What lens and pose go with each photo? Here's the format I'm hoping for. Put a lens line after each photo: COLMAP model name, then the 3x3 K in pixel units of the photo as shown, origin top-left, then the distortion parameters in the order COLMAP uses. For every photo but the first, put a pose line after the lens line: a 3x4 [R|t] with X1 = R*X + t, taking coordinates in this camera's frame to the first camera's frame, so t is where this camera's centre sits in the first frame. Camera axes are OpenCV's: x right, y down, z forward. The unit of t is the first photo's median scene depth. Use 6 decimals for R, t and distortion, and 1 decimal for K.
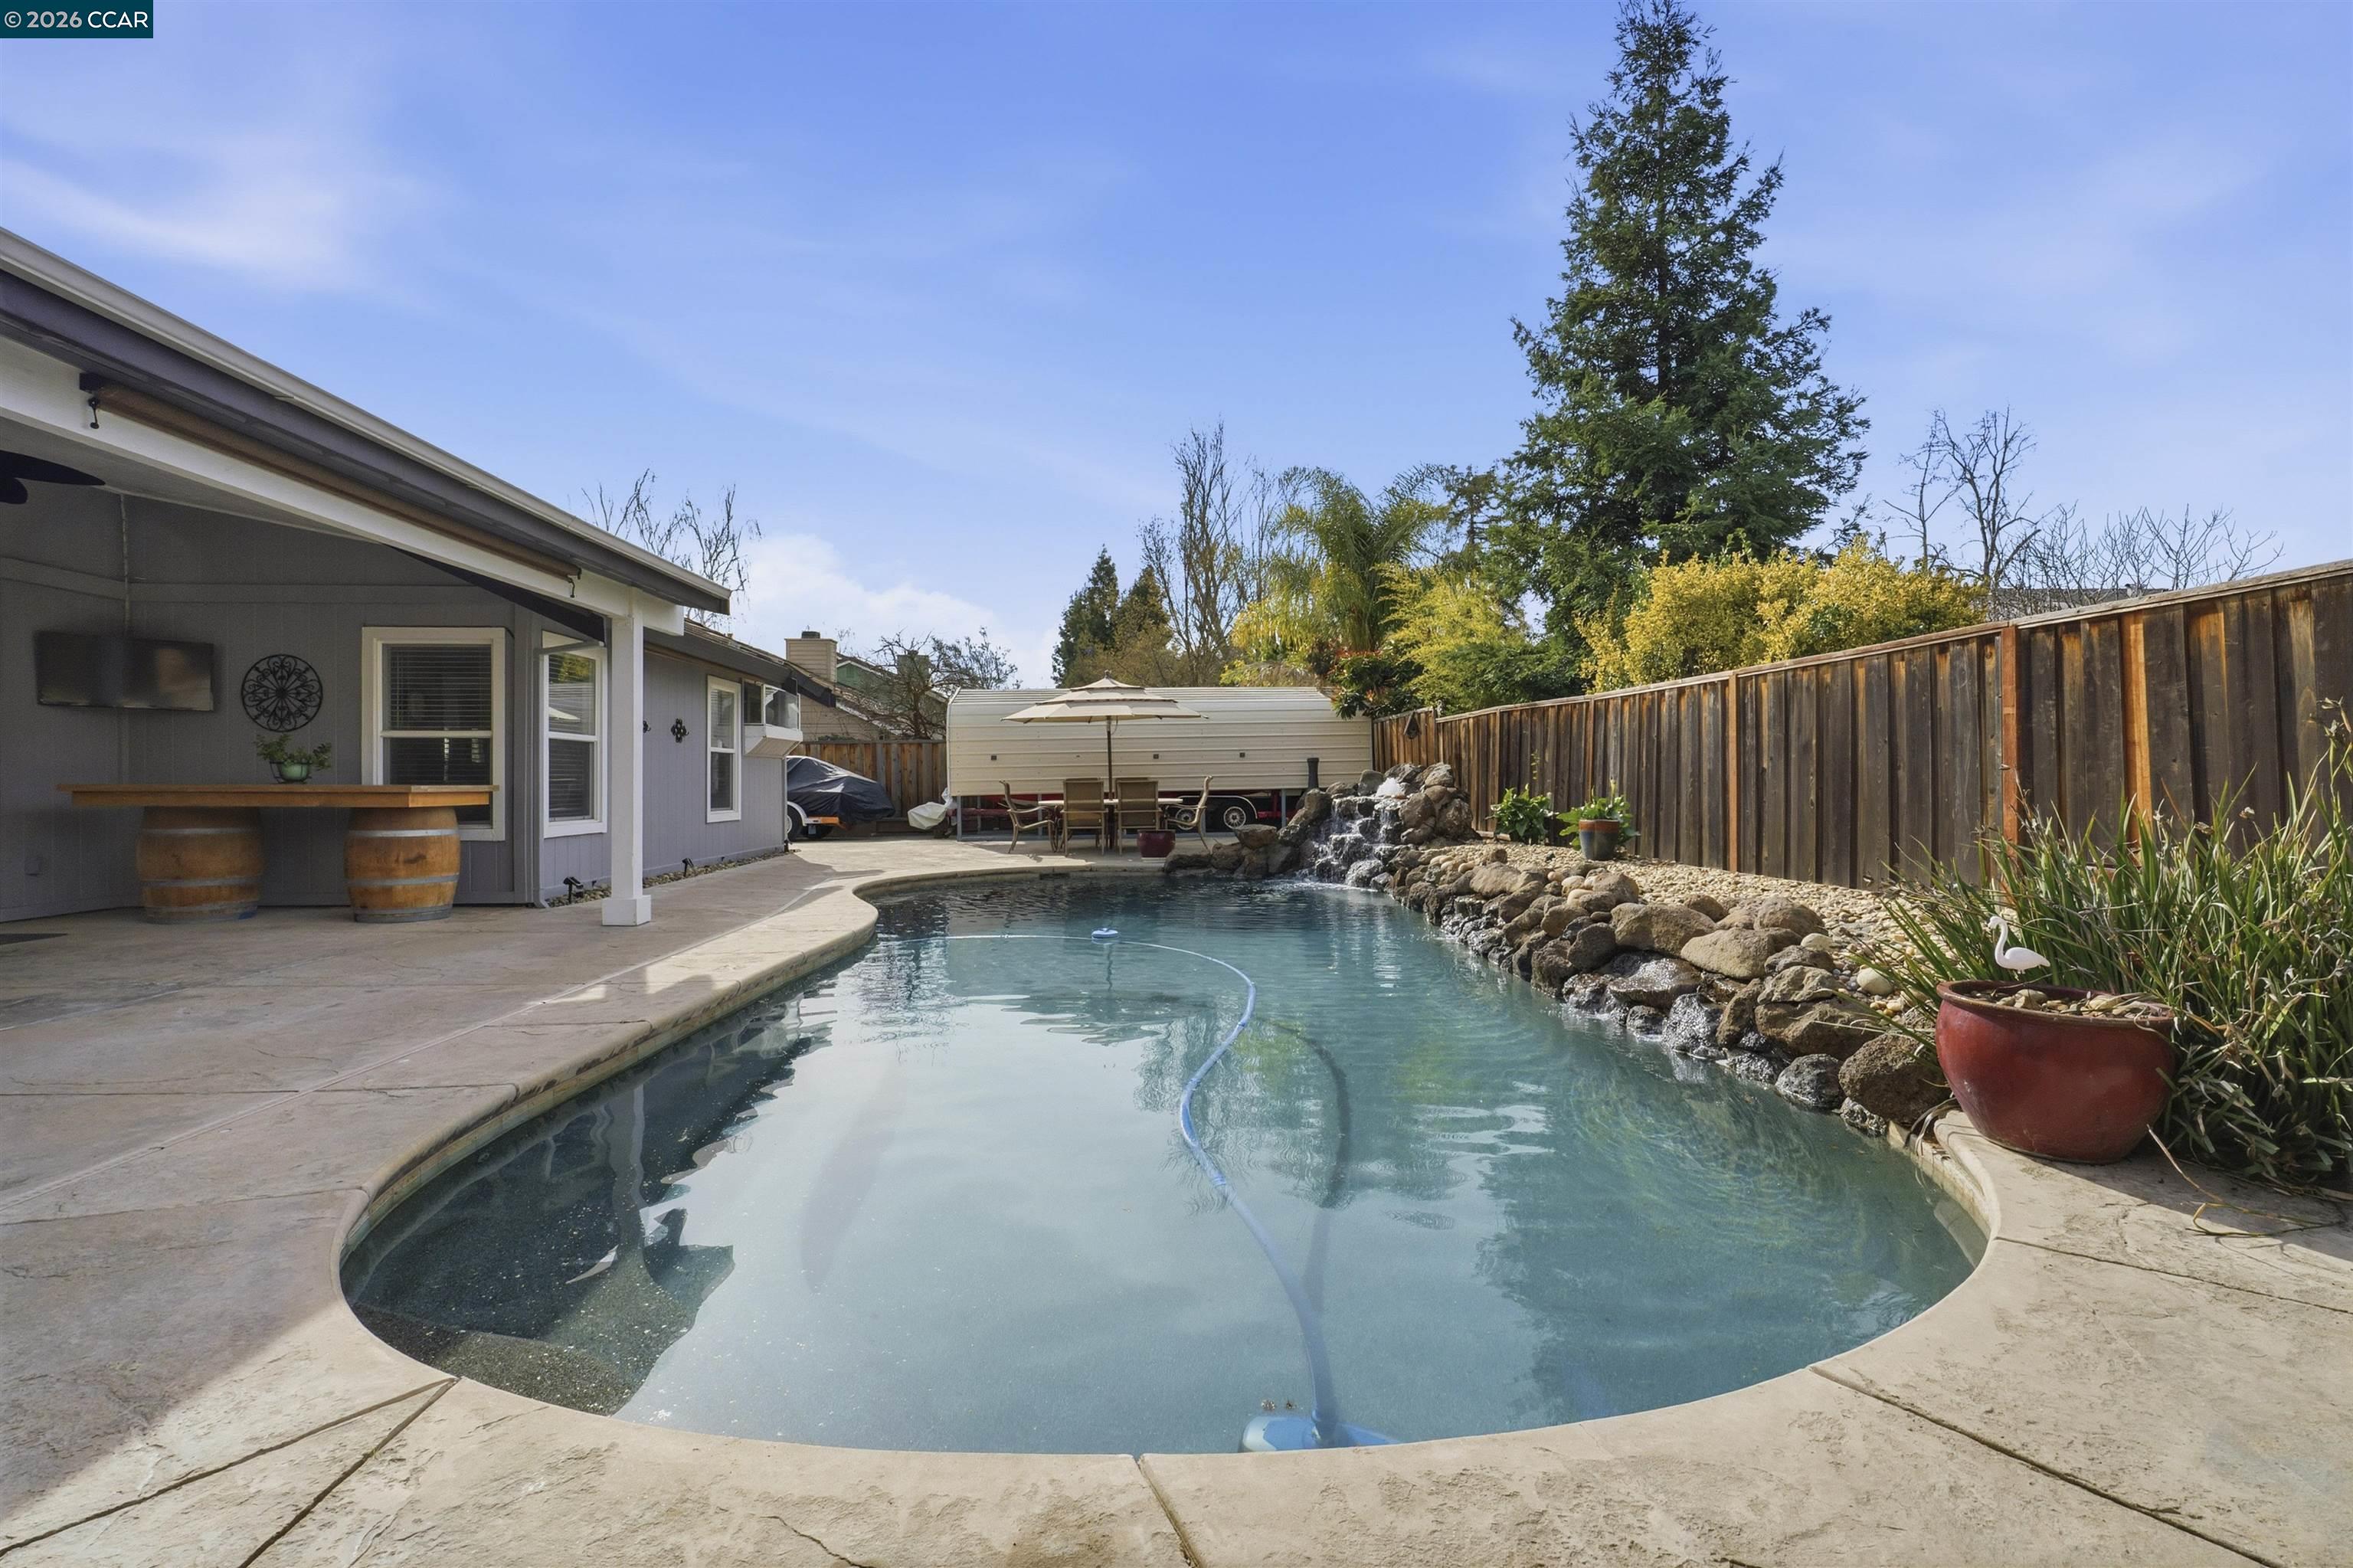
lens RADIAL K [[1045.3, 0, 1177.4], [0, 1045.3, 785.9], [0, 0, 1]] dist [-0.000700, 0.000075]
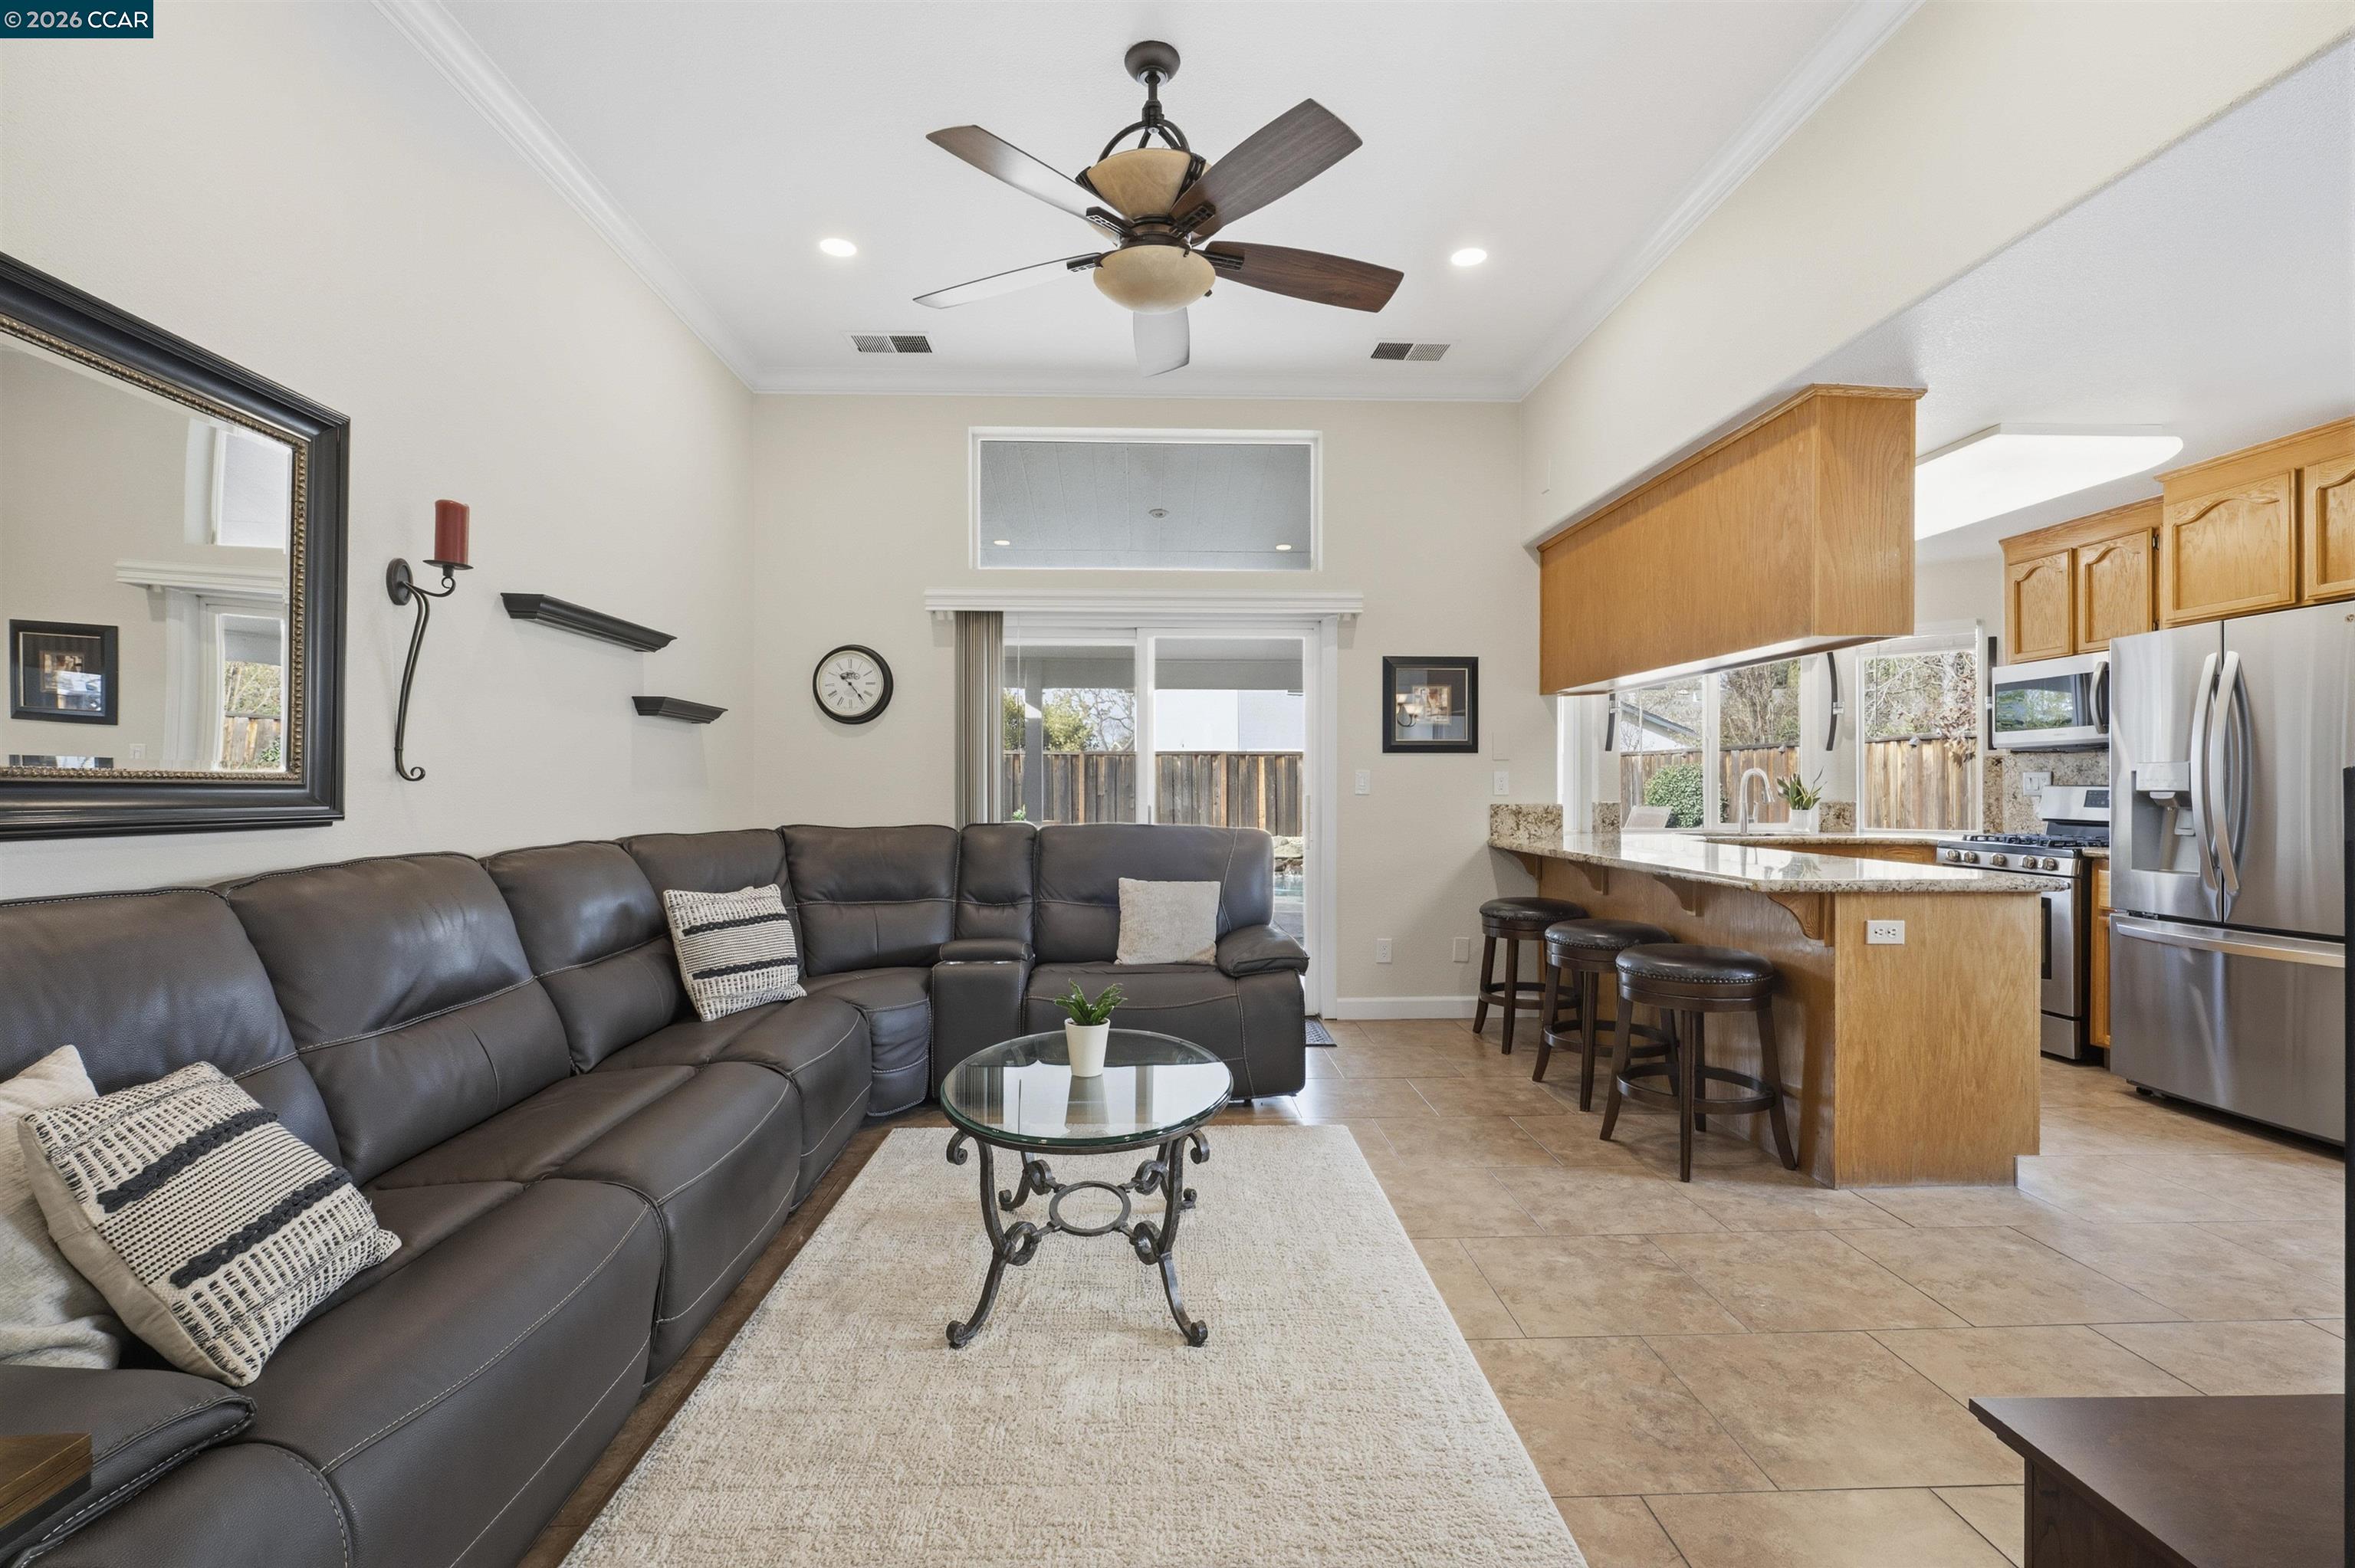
lens RADIAL K [[1041.3, 0, 1177.3], [0, 1041.3, 788.5], [0, 0, 1]] dist [-0.000696, 0.000660]
pose [[0.001684, 0.001133, 0.999998, -1.603109], [0.004364, 0.999990, -0.001140, -0.026180], [-0.999989, 0.004366, 0.001679, 0.751389]]
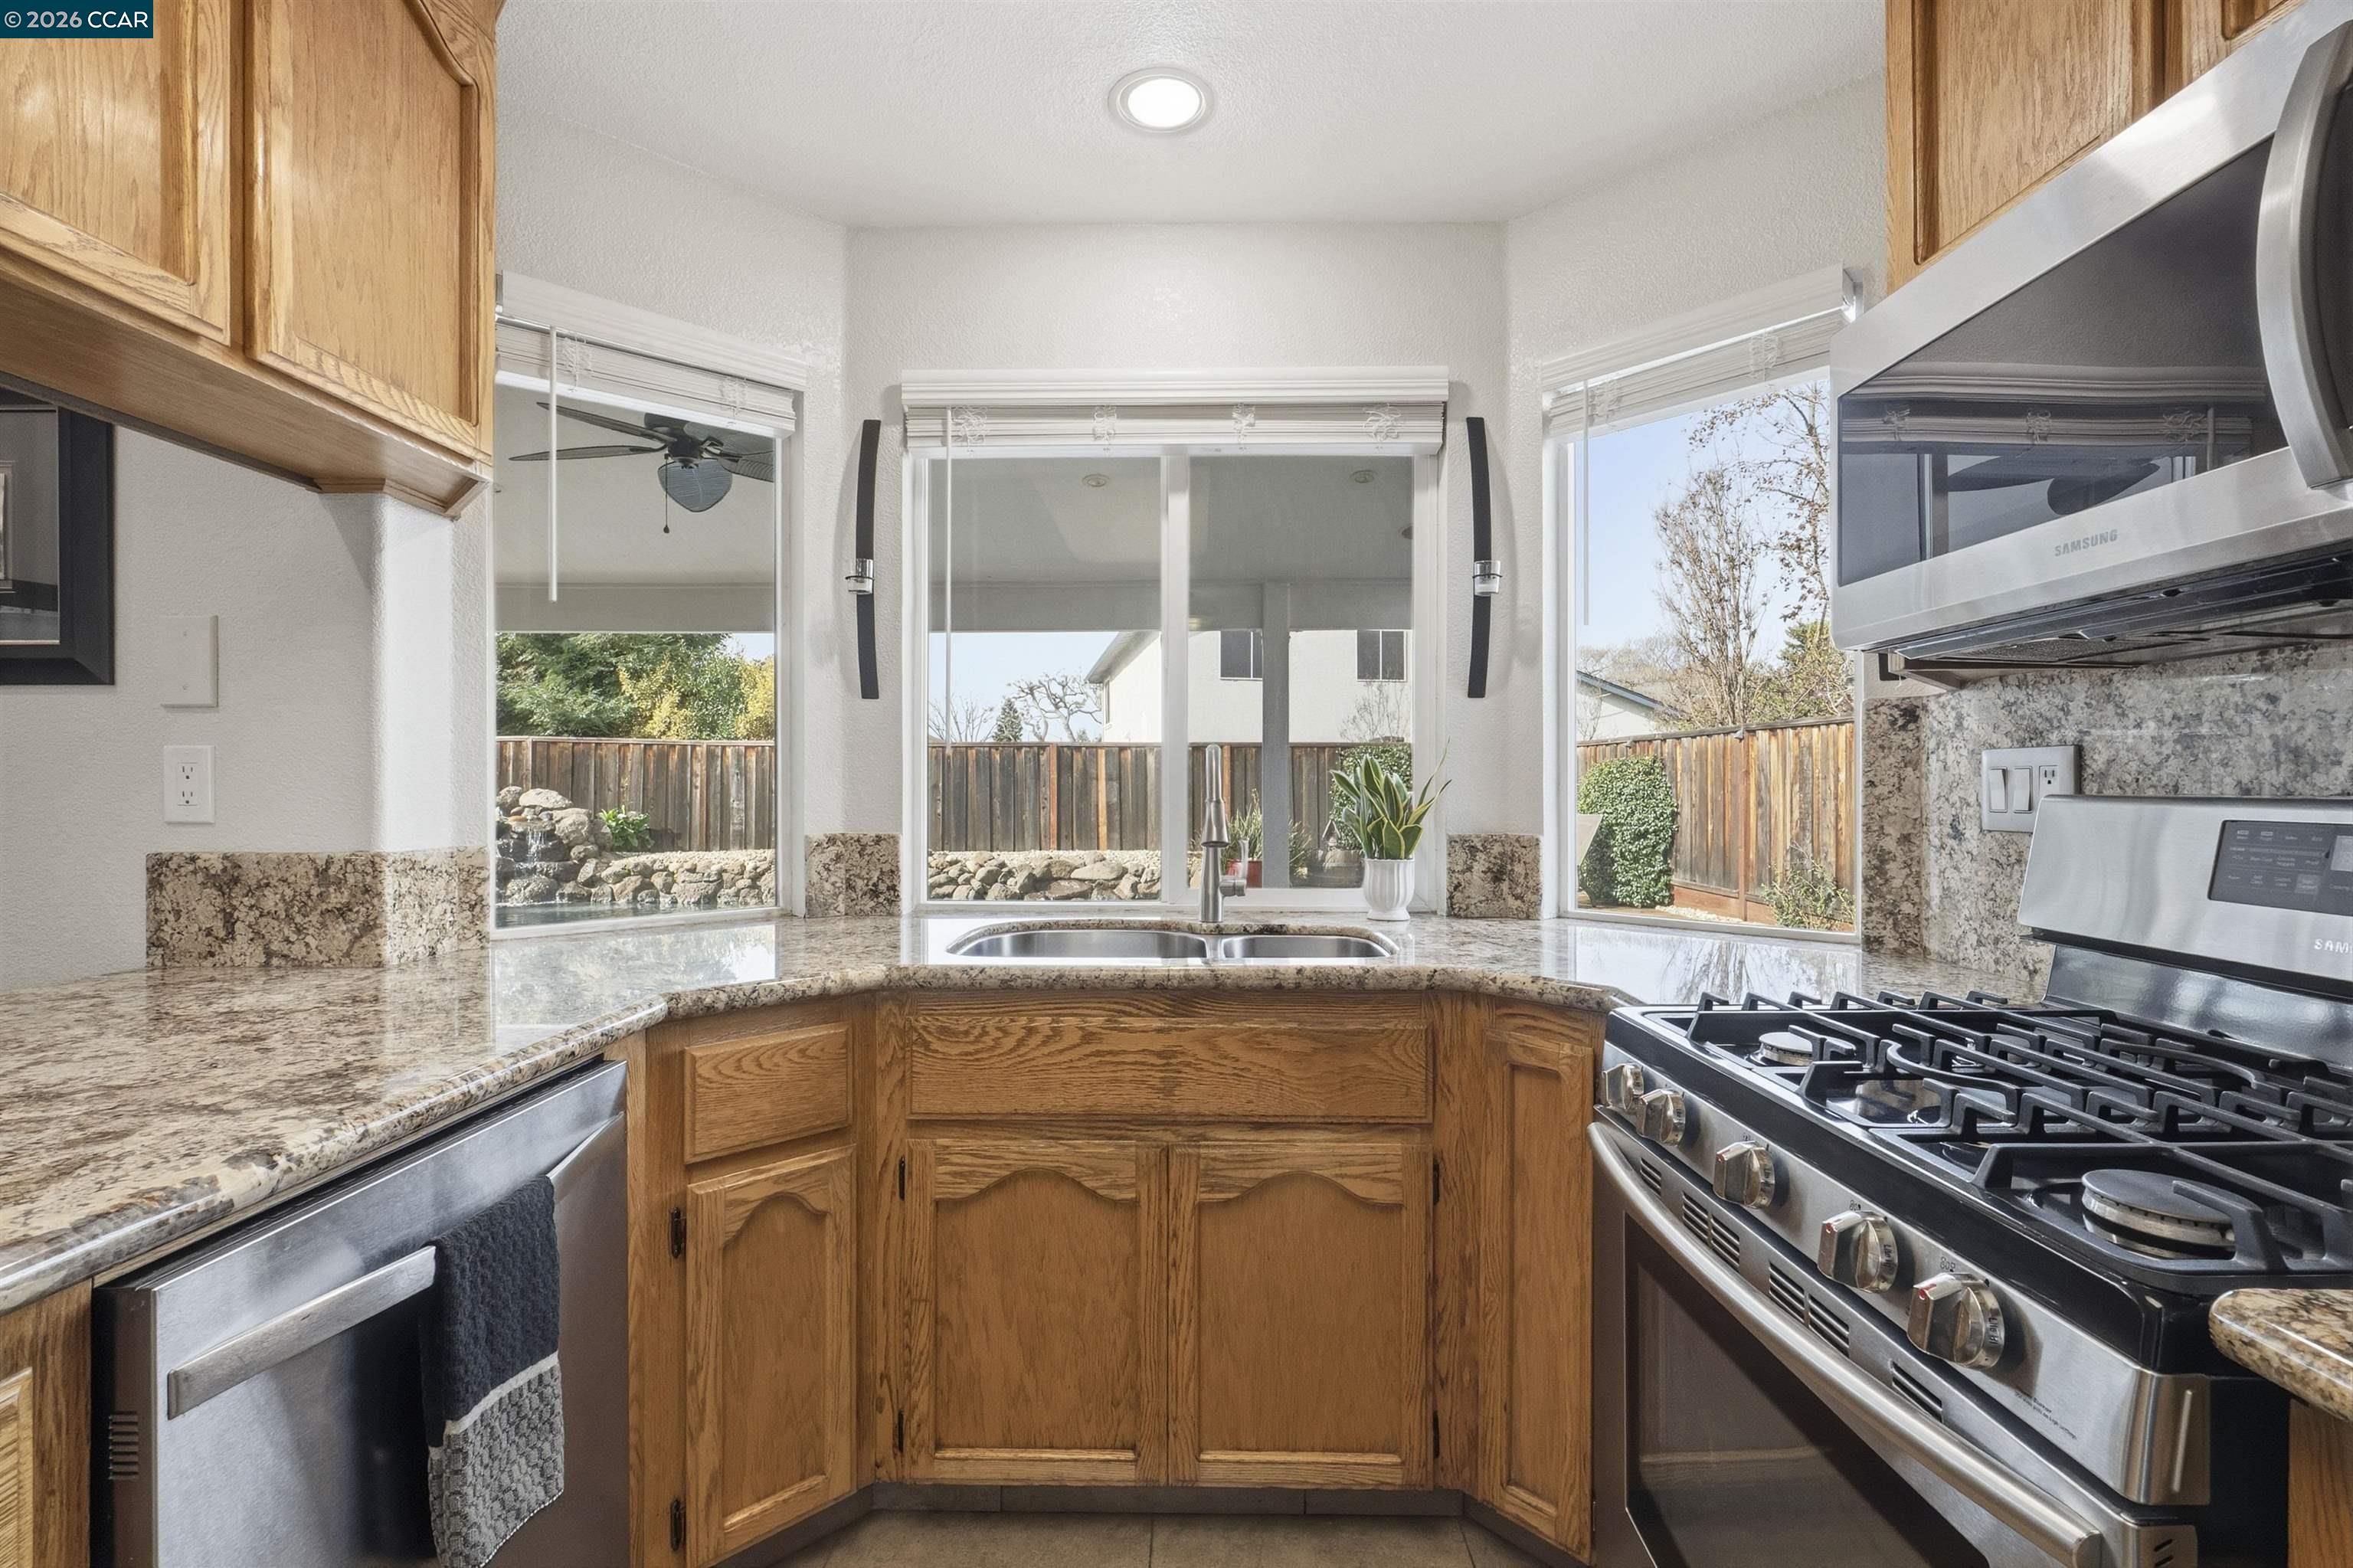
lens RADIAL K [[1040.6, 0, 1176.3], [0, 1040.6, 788.5], [0, 0, 1]] dist [-0.000696, 0.000660]
pose [[0.059289, -0.000194, 0.998241, -1.150422], [0.002187, 0.999998, 0.000064, -0.027949], [-0.998238, 0.002179, 0.059289, 0.360251]]
